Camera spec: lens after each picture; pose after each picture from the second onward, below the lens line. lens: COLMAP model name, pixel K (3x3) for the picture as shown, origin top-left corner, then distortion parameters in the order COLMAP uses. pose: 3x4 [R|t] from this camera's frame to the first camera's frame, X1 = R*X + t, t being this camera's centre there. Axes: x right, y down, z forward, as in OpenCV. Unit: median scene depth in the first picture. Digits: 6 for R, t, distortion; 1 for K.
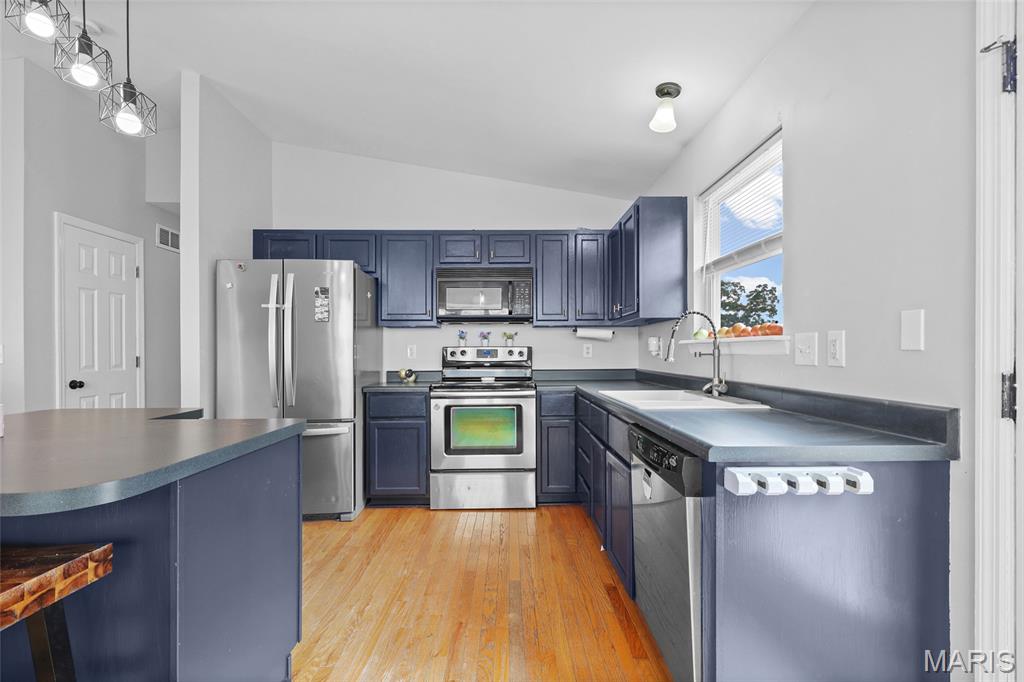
lens RADIAL K [[458.1, 0, 515.2], [0, 458.1, 354.4], [0, 0, 1]] dist [-0.001890, 0.001058]
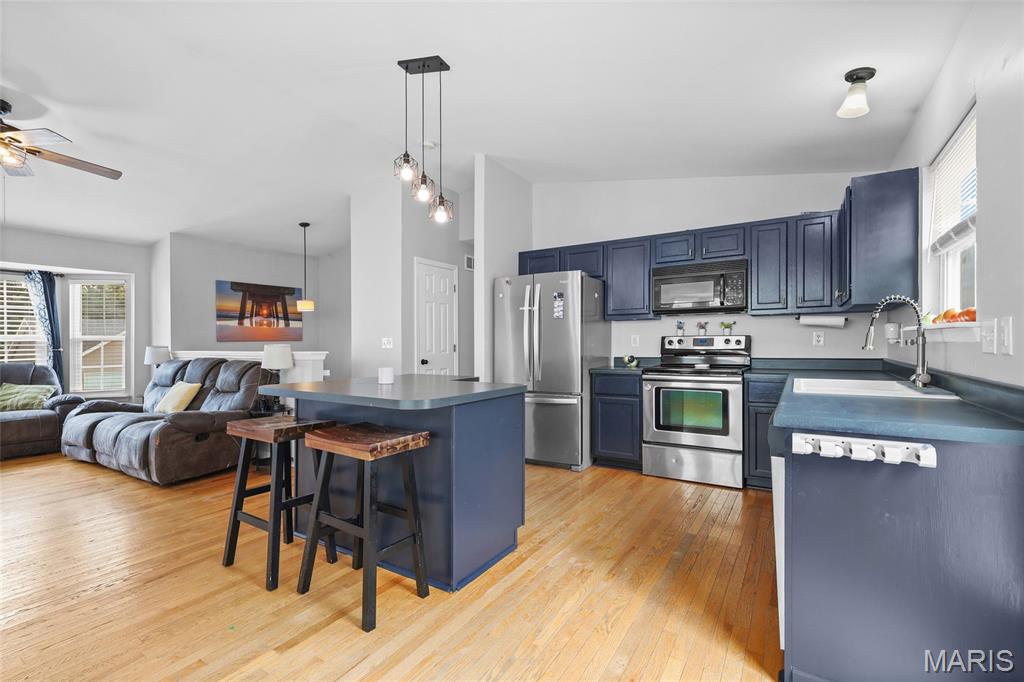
lens RADIAL K [[458.1, 0, 516.8], [0, 458.1, 338.1], [0, 0, 1]] dist [-0.001890, 0.001058]
pose [[0.838698, -0.007234, -0.544549, 0.194142], [0.000956, 0.999930, -0.011811, 0.001356], [0.544596, 0.009385, 0.838646, -0.176609]]
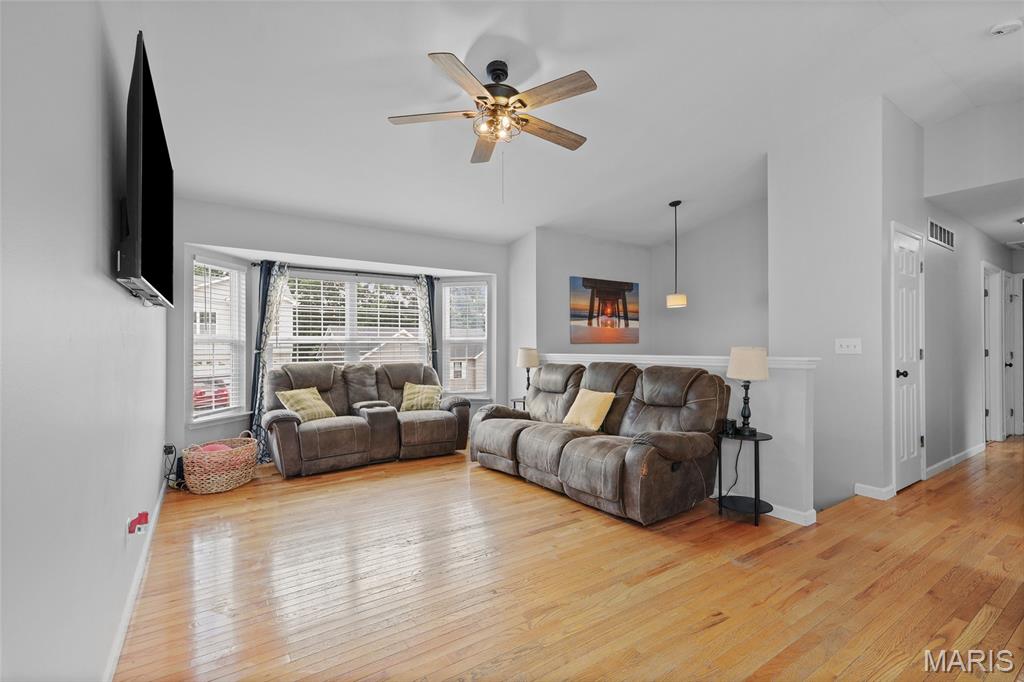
lens RADIAL K [[458.1, 0, 504.7], [0, 458.1, 345.9], [0, 0, 1]] dist [-0.001890, 0.001058]
pose [[0.543917, 0.001758, -0.839137, -0.562356], [-0.004870, 0.999988, -0.001062, 0.003453], [0.839125, 0.004665, 0.543919, -0.416816]]
